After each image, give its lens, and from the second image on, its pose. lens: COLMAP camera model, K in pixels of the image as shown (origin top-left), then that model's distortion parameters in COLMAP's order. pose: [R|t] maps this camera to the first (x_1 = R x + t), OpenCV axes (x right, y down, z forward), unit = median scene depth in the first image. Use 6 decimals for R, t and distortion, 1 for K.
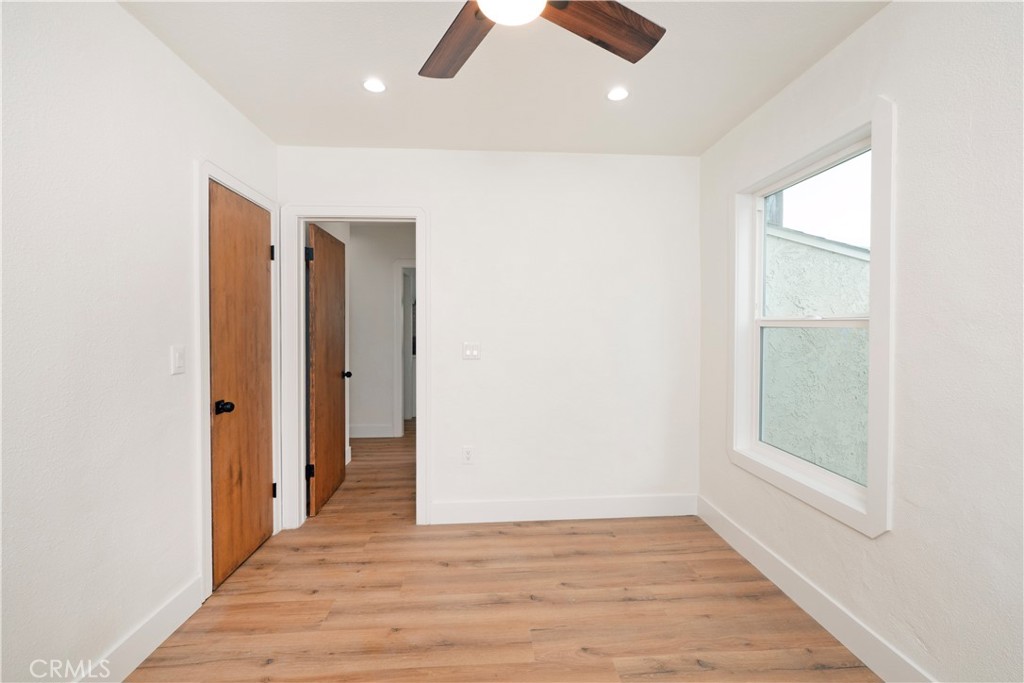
lens RADIAL K [[426.5, 0, 517.3], [0, 426.5, 336.9], [0, 0, 1]] dist [-0.003113, 0.000183]
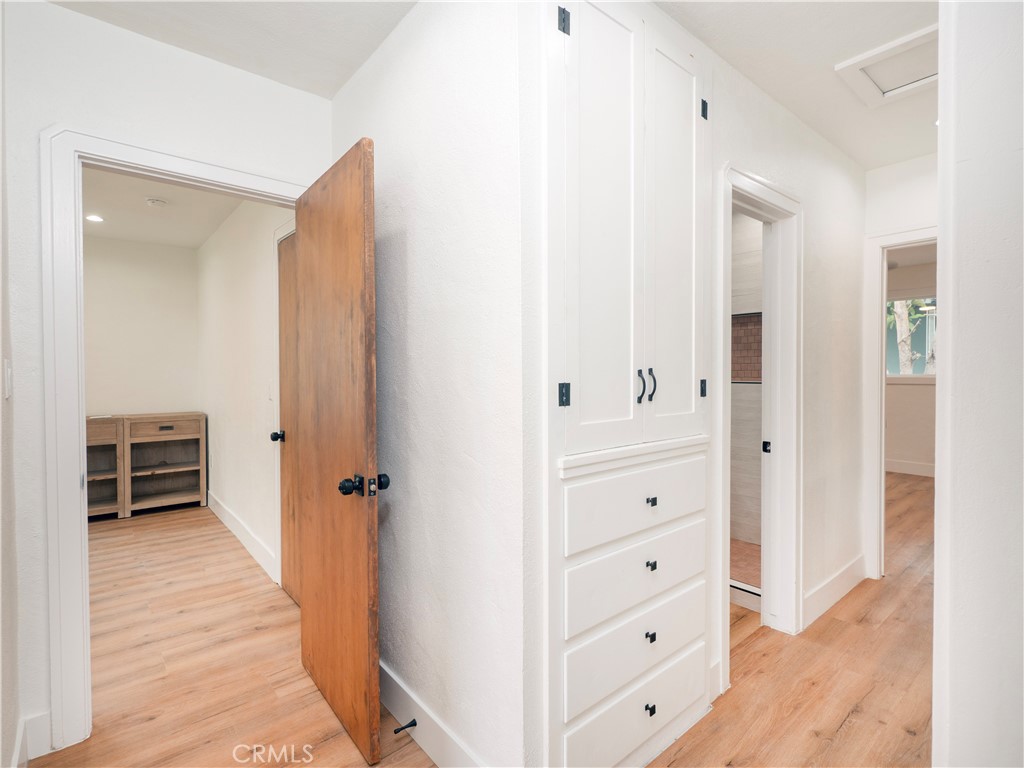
lens RADIAL K [[497.7, 0, 508.8], [0, 497.7, 373.5], [0, 0, 1]] dist [0.002224, -0.000222]
pose [[-0.808214, 0.010611, -0.588793, -0.410150], [-0.006026, 0.999636, 0.026286, -0.043984], [0.588858, 0.024793, -0.807856, 2.495260]]
